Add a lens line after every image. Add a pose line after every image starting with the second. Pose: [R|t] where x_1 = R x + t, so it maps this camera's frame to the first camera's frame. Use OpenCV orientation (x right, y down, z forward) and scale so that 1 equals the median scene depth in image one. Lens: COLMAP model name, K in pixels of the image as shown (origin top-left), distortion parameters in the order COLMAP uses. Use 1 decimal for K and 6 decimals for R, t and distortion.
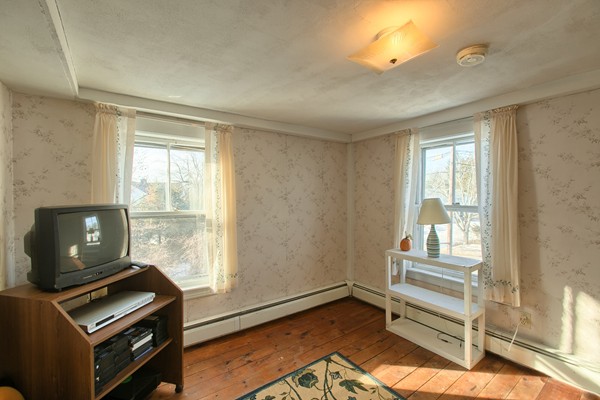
lens RADIAL K [[268.3, 0, 297.9], [0, 268.3, 201.1], [0, 0, 1]] dist [-0.019044, 0.015804]
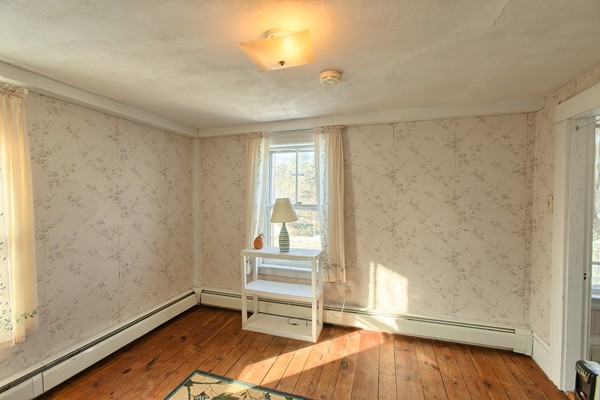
lens RADIAL K [[268.3, 0, 297.9], [0, 268.3, 201.1], [0, 0, 1]] dist [-0.019044, 0.015804]
pose [[0.806039, -0.006855, 0.591822, -0.092270], [0.005757, 0.999976, 0.003742, -0.002383], [-0.591834, 0.000391, 0.806060, 0.070076]]
